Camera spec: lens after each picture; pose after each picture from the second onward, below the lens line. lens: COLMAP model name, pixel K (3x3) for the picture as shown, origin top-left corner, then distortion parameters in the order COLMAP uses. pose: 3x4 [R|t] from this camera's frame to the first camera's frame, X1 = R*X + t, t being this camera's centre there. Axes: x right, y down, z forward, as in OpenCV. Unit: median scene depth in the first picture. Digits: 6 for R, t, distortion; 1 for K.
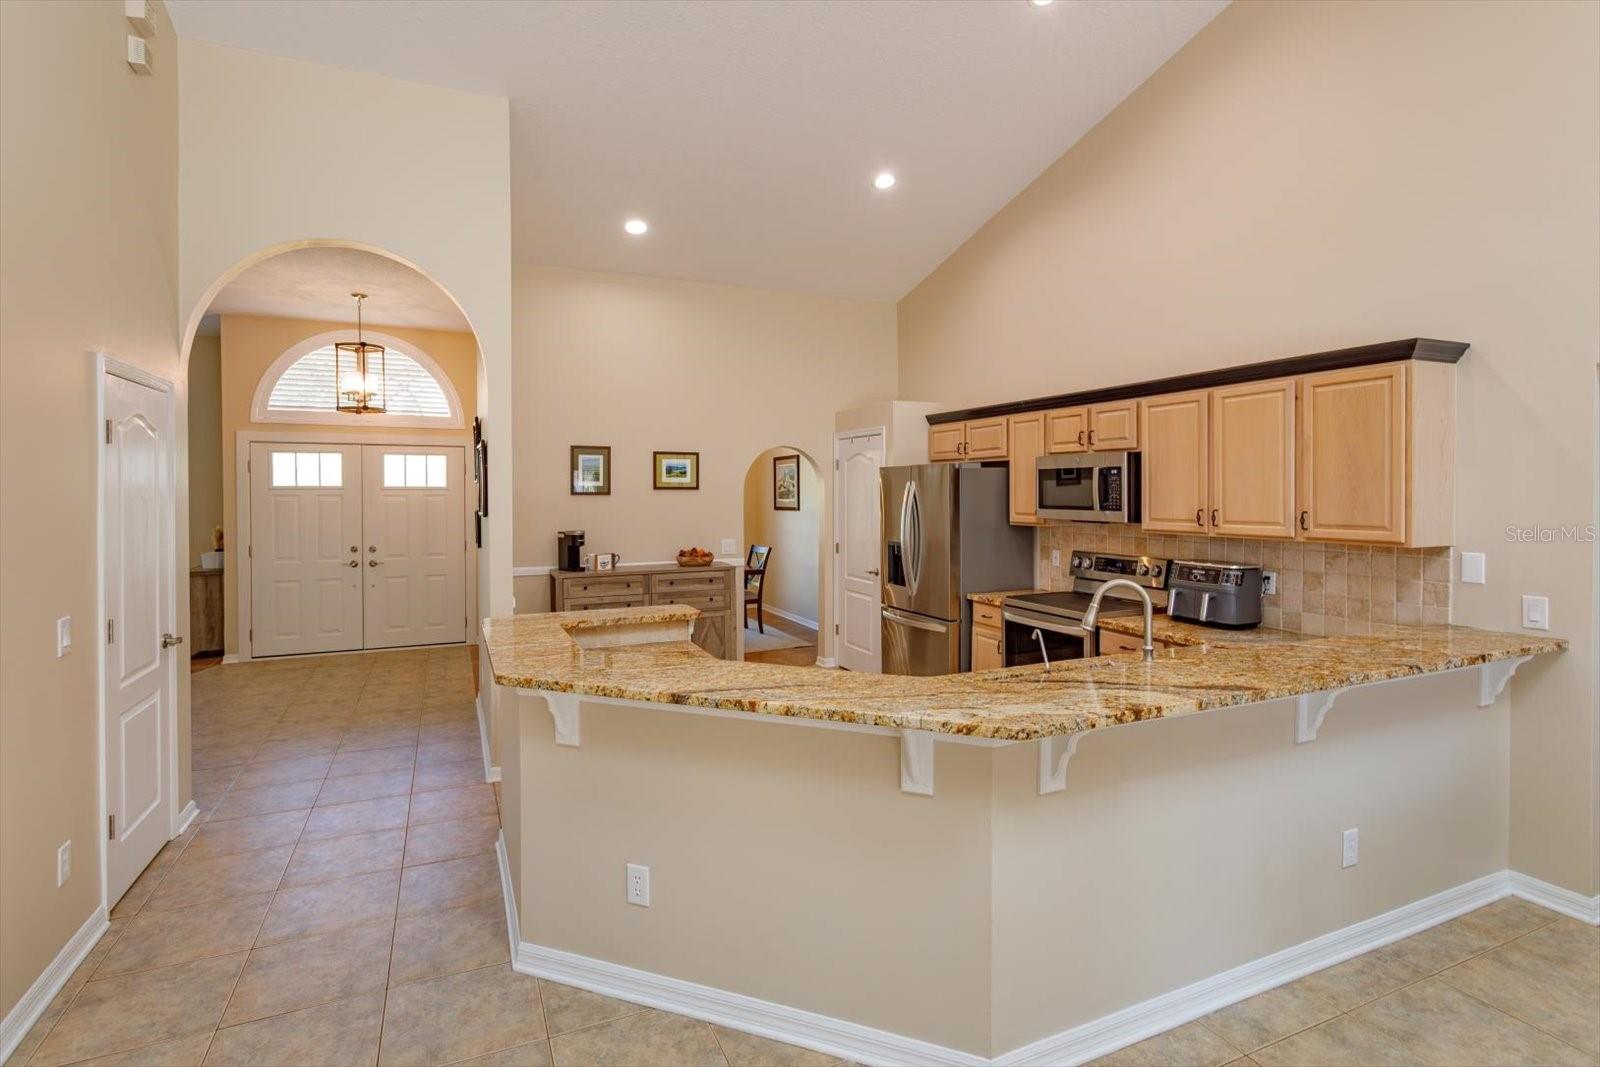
lens RADIAL K [[776.5, 0, 794.3], [0, 776.5, 490.4], [0, 0, 1]] dist [0.000747, -0.000176]
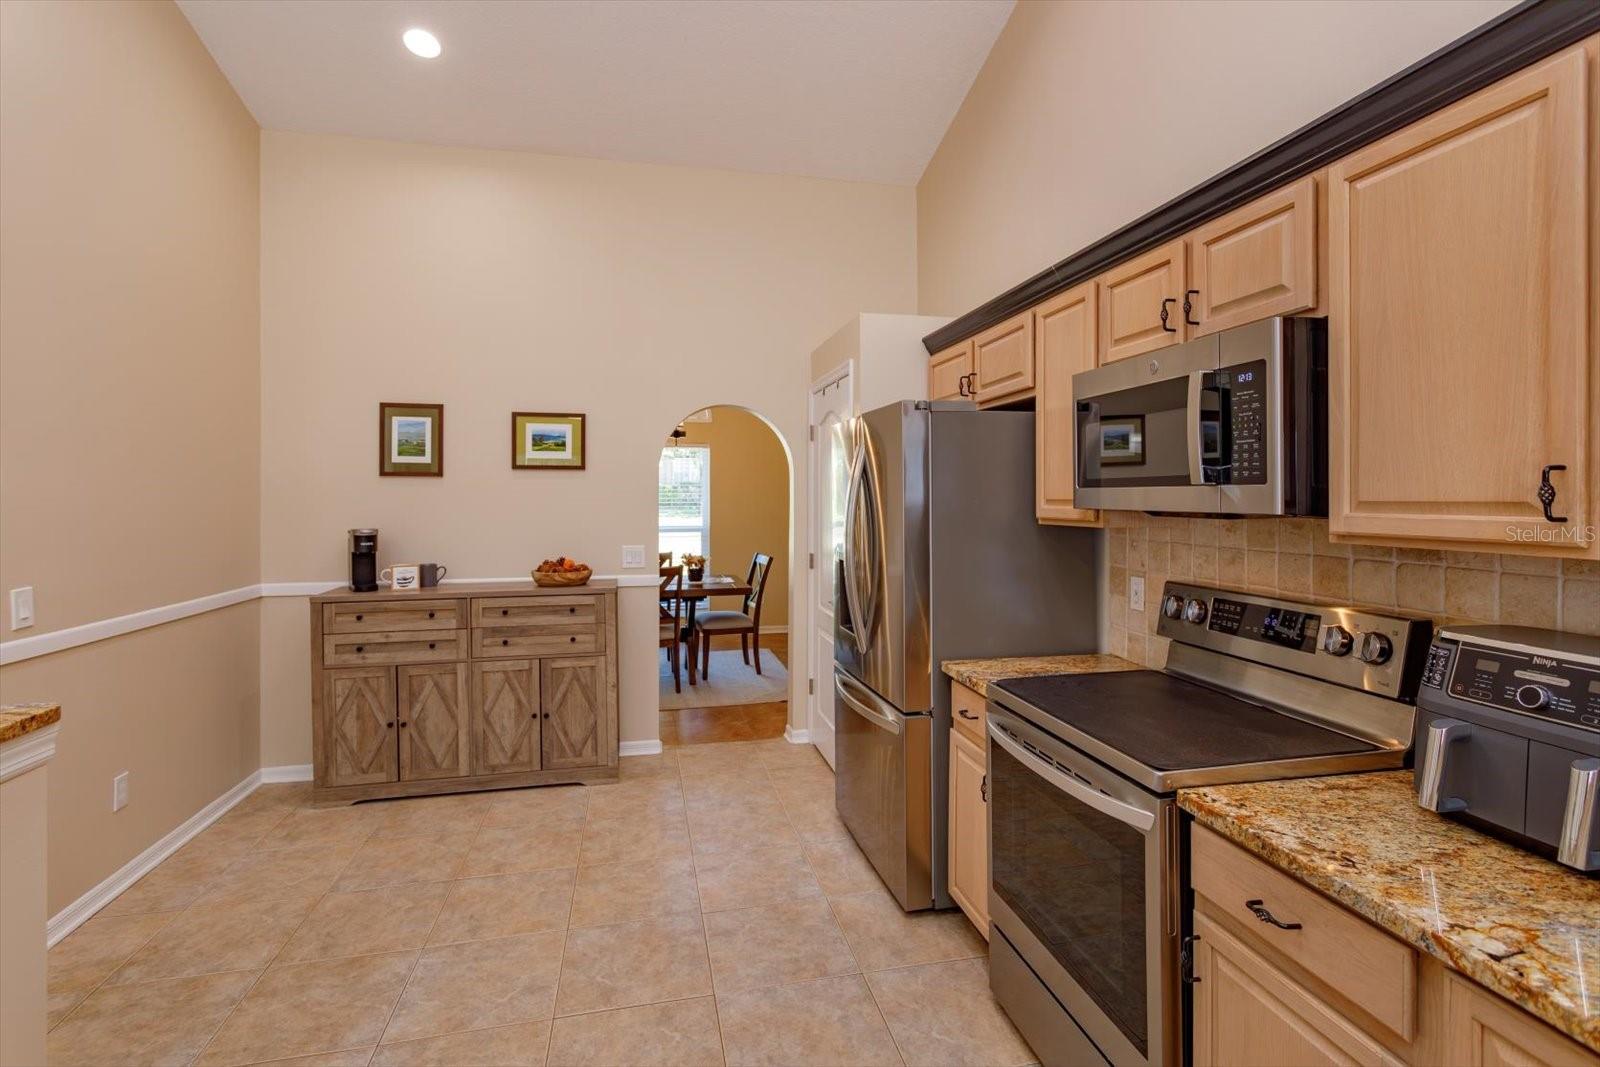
lens RADIAL K [[749.7, 0, 795.8], [0, 749.7, 495.7], [0, 0, 1]] dist [0.002005, 0.000107]
pose [[0.976548, -0.000262, -0.215301, 0.236664], [-0.000209, 0.999998, -0.002169, 0.027909], [0.215301, 0.002163, 0.976545, 0.512029]]
